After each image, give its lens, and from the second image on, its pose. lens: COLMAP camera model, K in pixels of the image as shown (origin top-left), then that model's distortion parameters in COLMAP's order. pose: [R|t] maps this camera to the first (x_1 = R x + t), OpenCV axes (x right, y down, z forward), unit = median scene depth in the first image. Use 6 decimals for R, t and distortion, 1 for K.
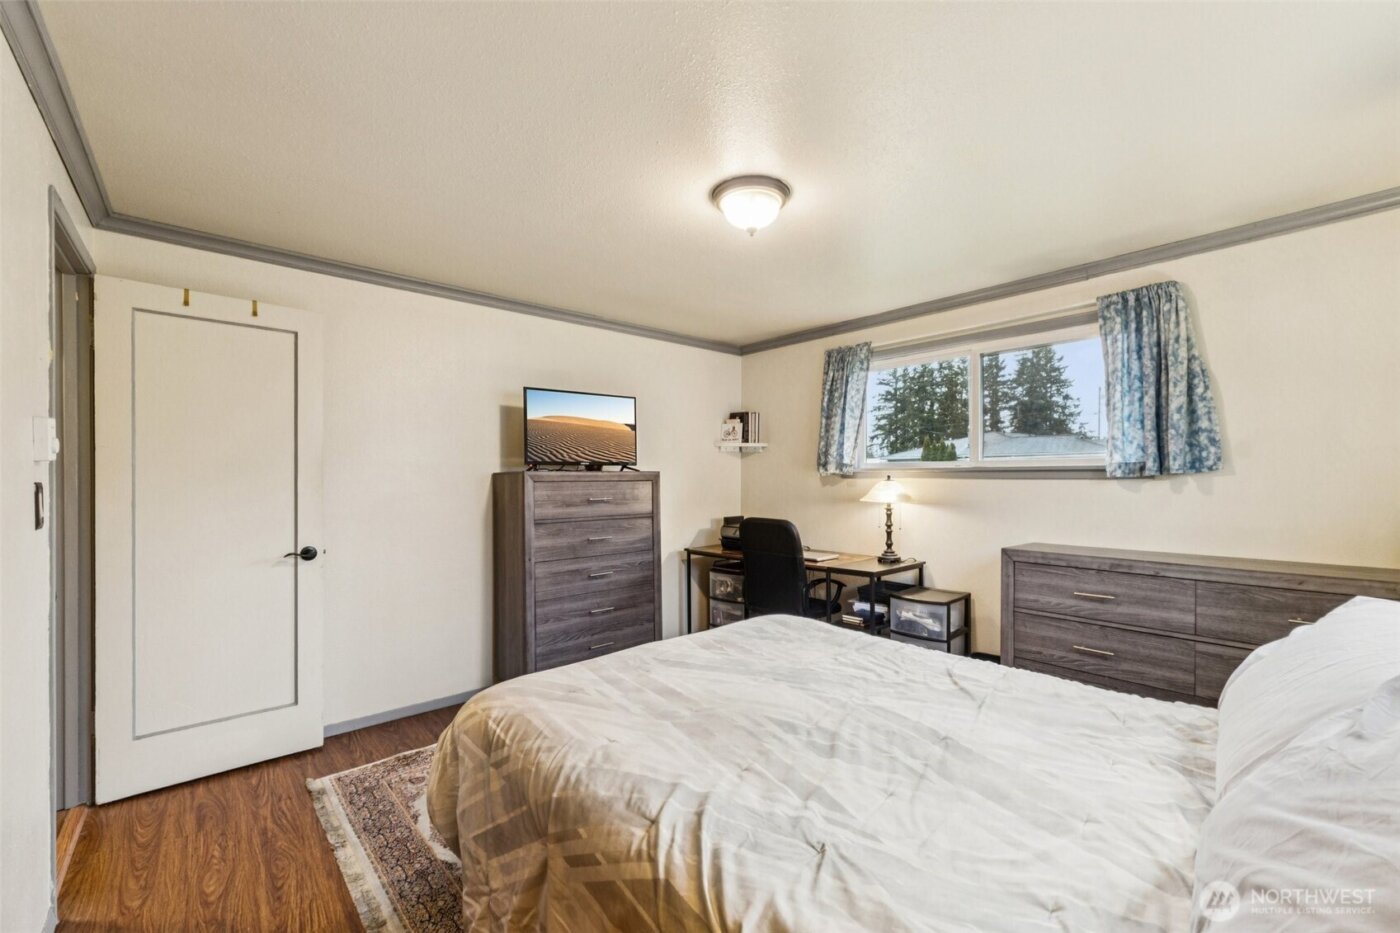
lens RADIAL K [[582.5, 0, 704.1], [0, 582.5, 463.3], [0, 0, 1]] dist [-0.008225, -0.000228]
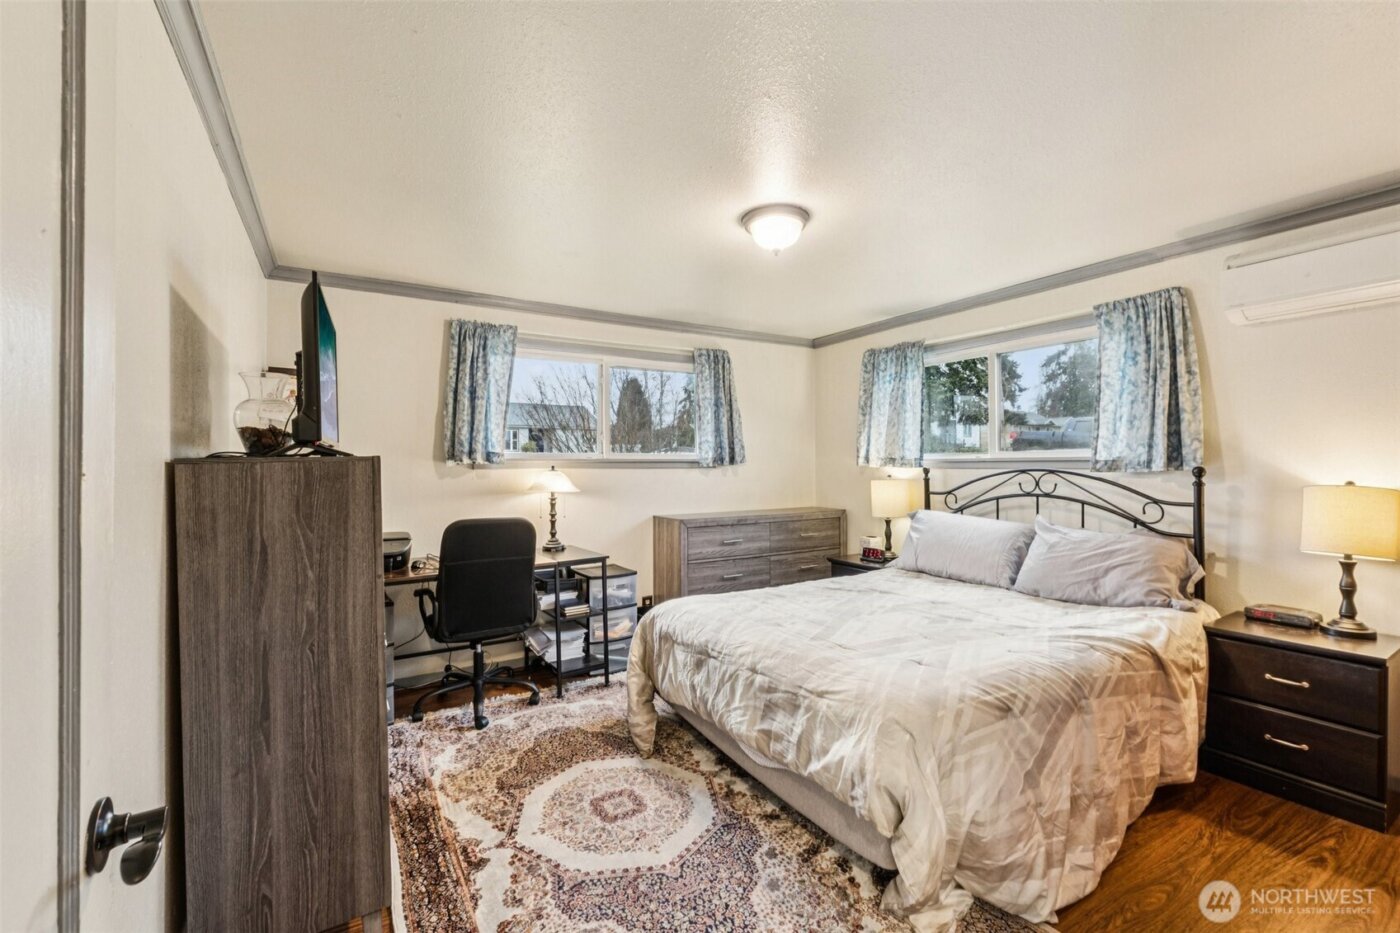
lens RADIAL K [[589.9, 0, 692.7], [0, 589.9, 449.2], [0, 0, 1]] dist [-0.007087, -0.000627]
pose [[0.175882, 0.028221, 0.984007, -0.858361], [-0.017804, 0.999517, -0.025483, 0.018448], [-0.984250, -0.013037, 0.176299, 0.756329]]
